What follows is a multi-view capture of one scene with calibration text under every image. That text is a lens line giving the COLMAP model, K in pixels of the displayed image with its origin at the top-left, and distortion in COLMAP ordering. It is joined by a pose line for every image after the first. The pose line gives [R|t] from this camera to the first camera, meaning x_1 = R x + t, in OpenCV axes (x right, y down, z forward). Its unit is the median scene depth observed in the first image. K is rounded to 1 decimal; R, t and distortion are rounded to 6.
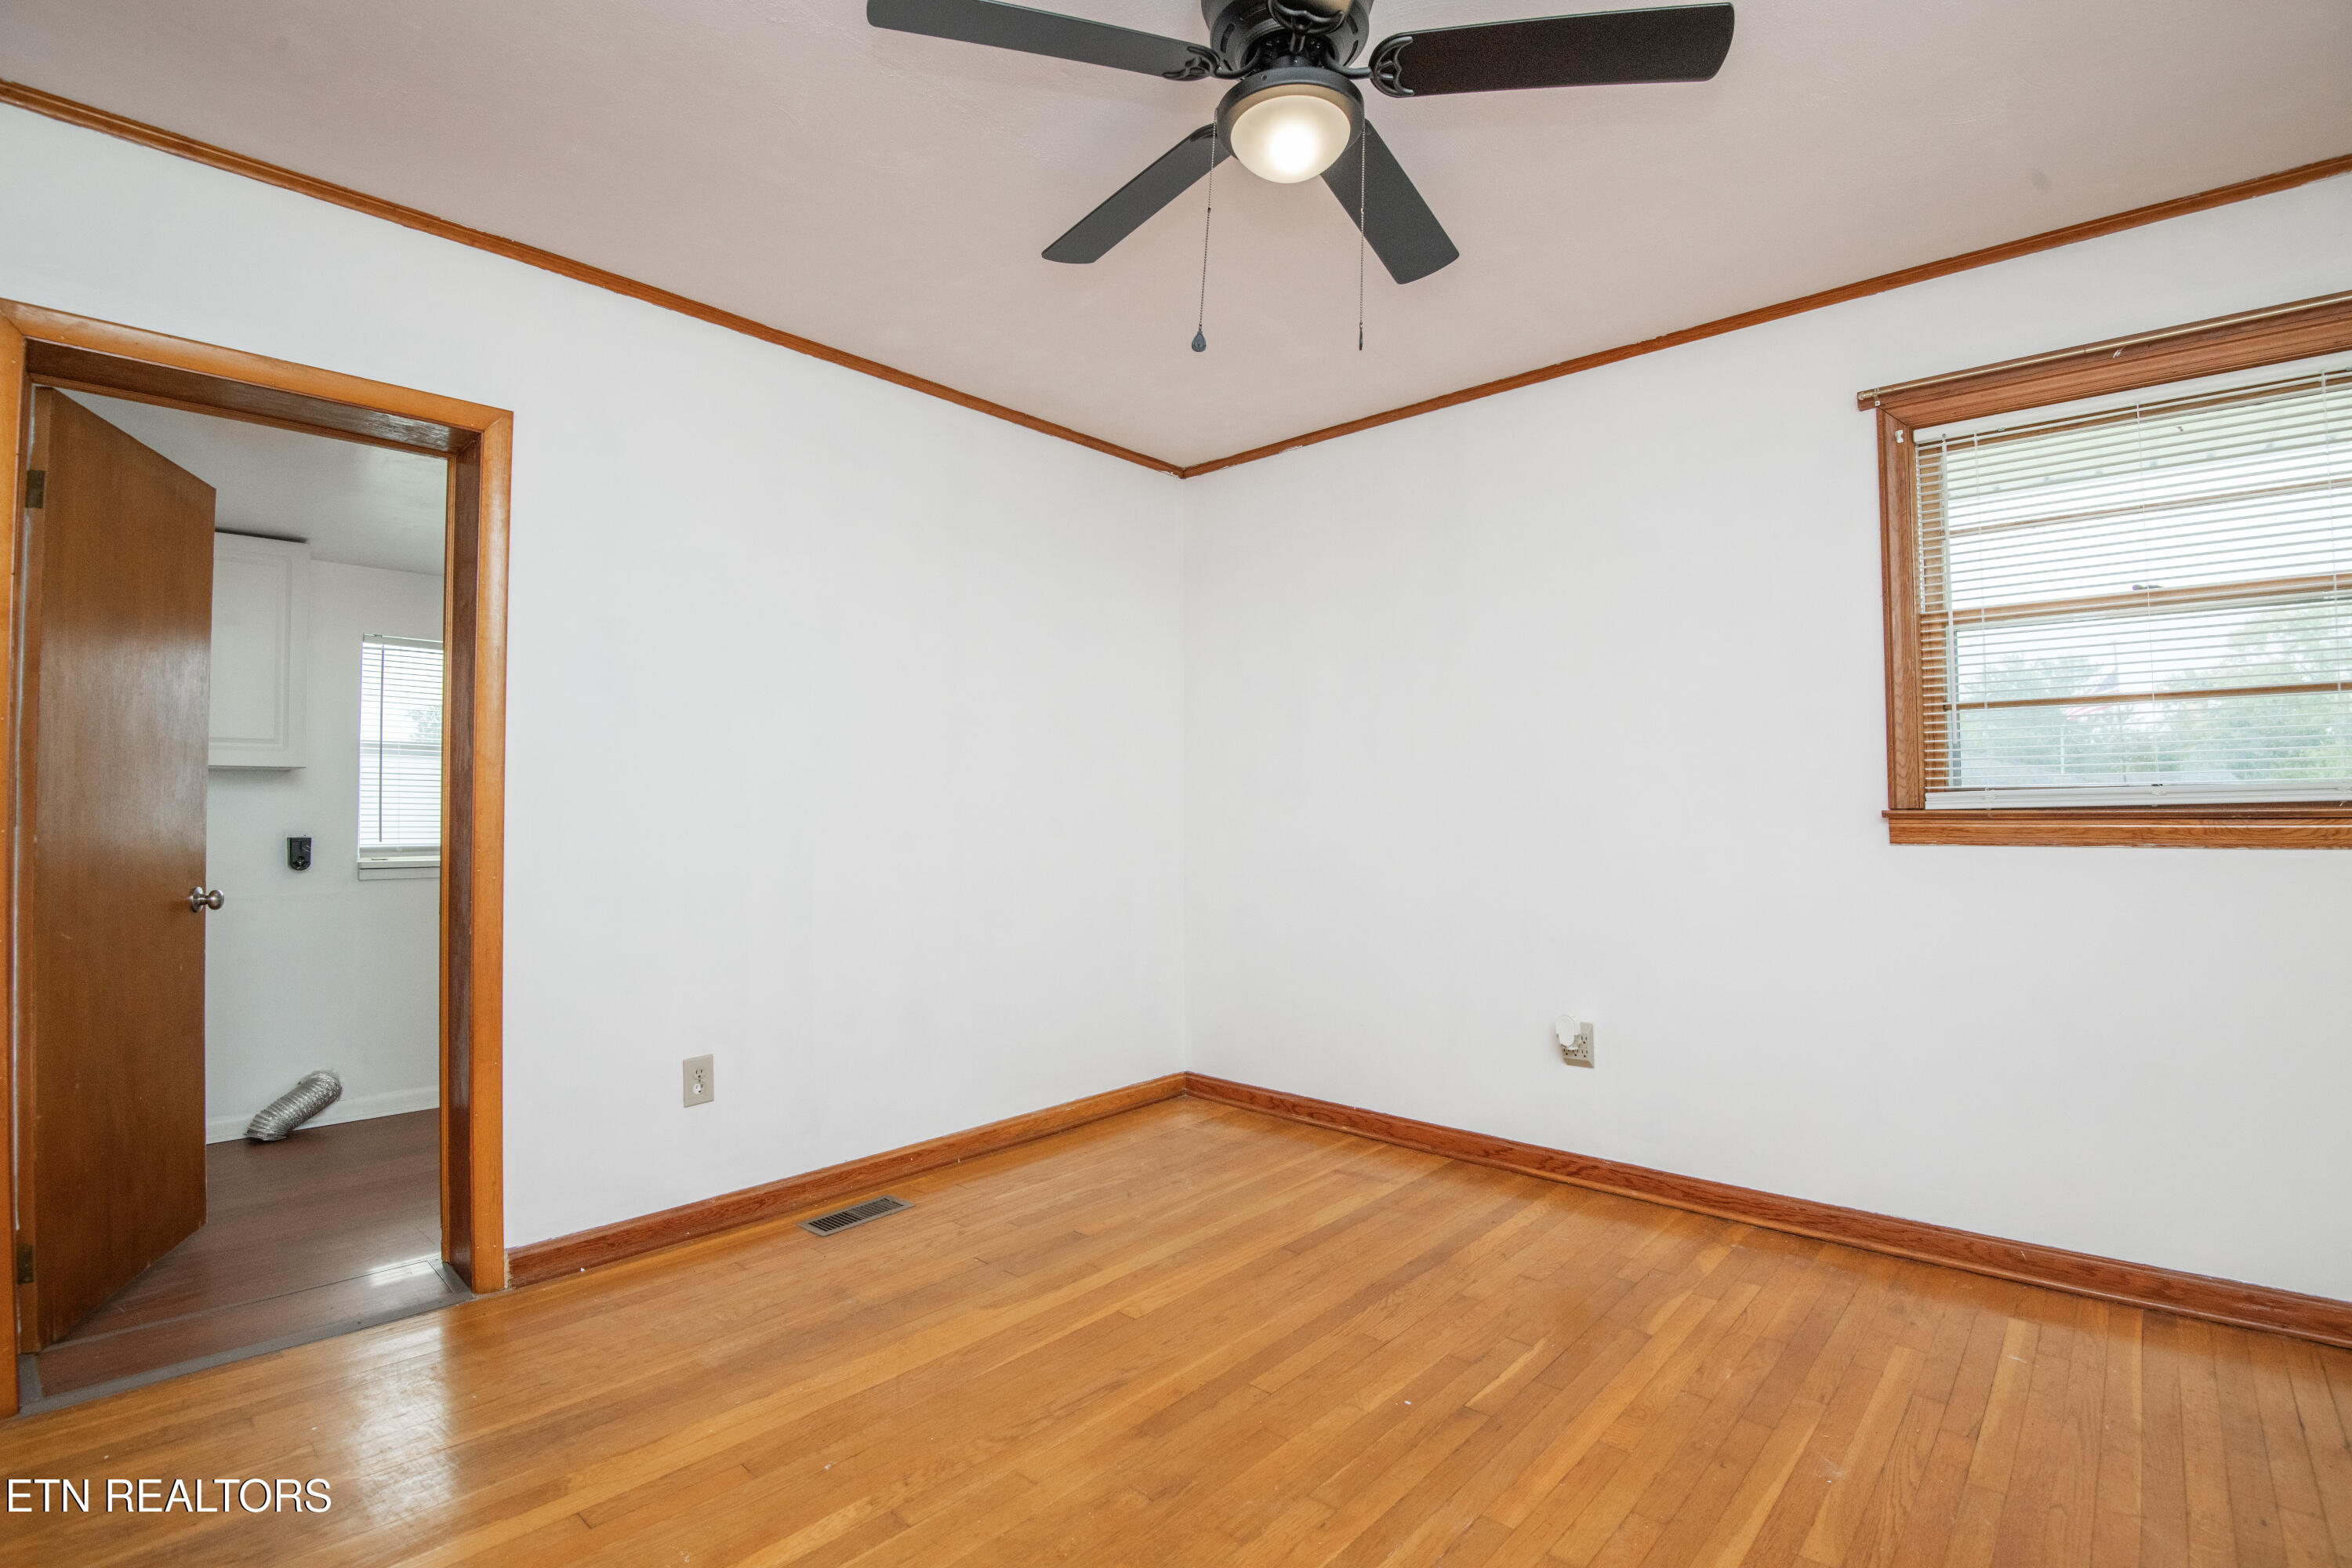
lens RADIAL K [[1087.4, 0, 1183.8], [0, 1087.4, 781.8], [0, 0, 1]] dist [-0.004438, -0.019886]
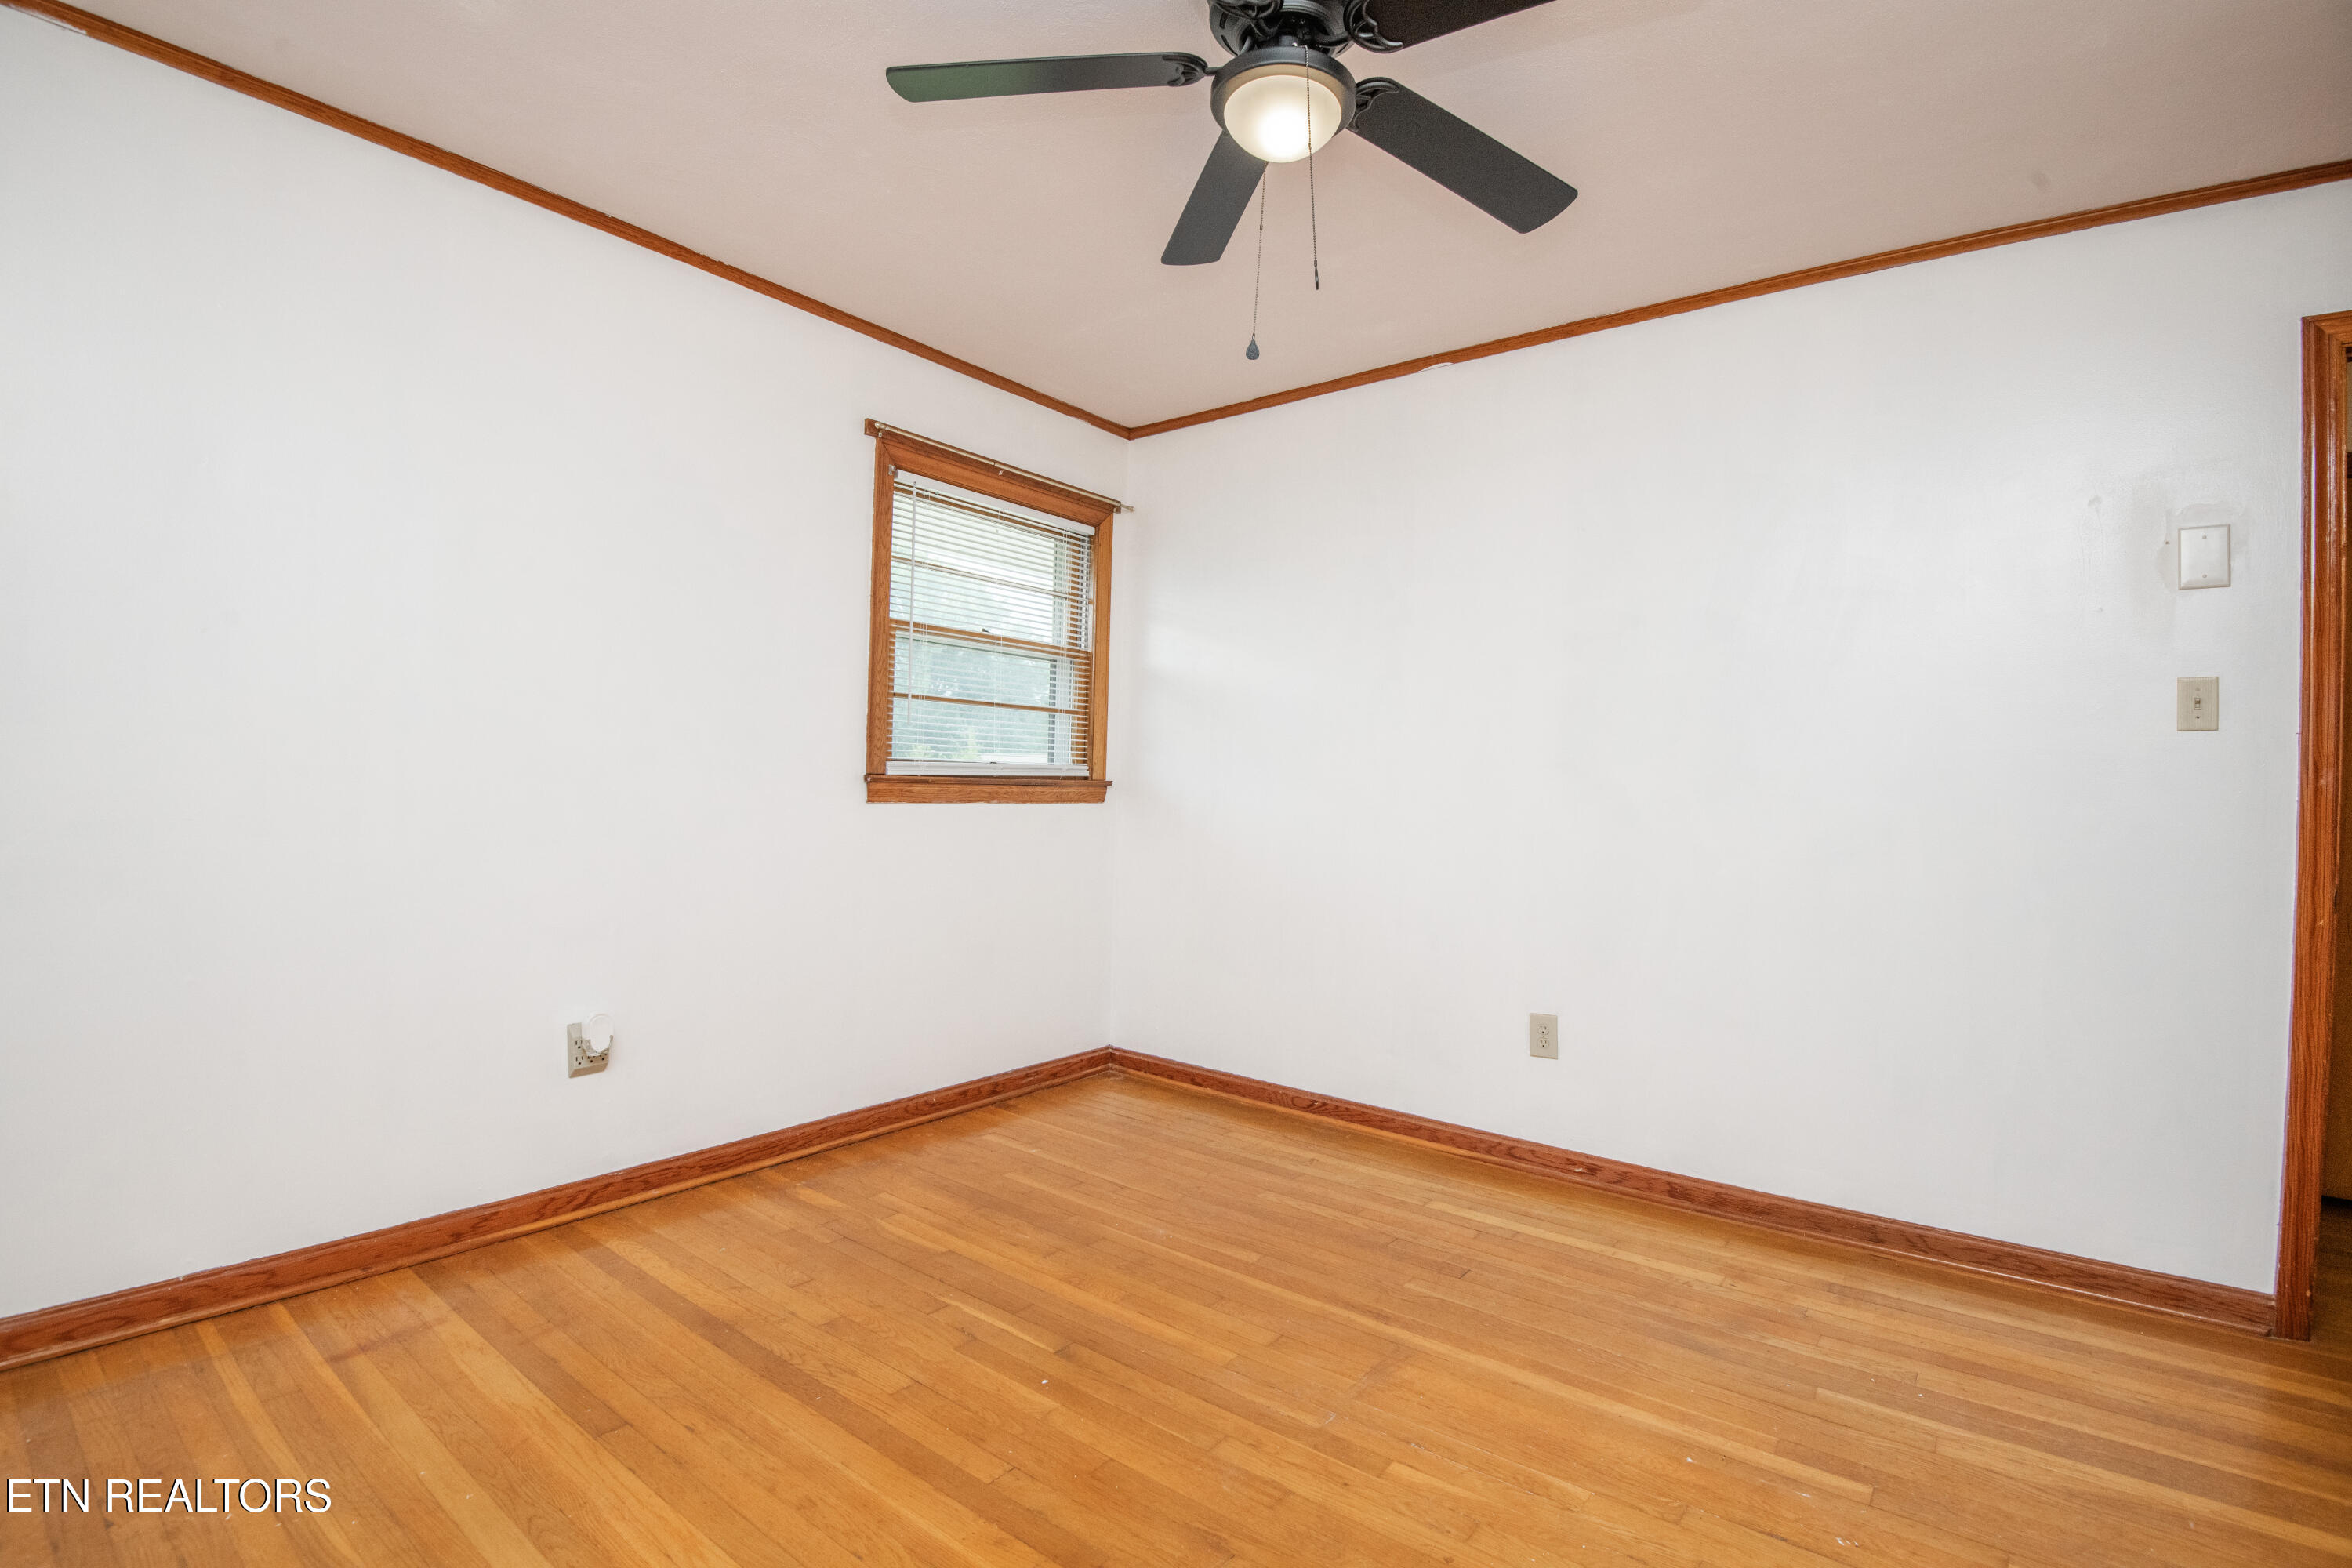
lens RADIAL K [[1087.4, 0, 1183.8], [0, 1087.4, 781.8], [0, 0, 1]] dist [-0.004438, -0.019886]
pose [[-0.068315, 0.006300, 0.997644, -0.592803], [-0.053976, 0.998492, -0.010002, 0.027539], [-0.996203, -0.054532, -0.067872, 0.737643]]
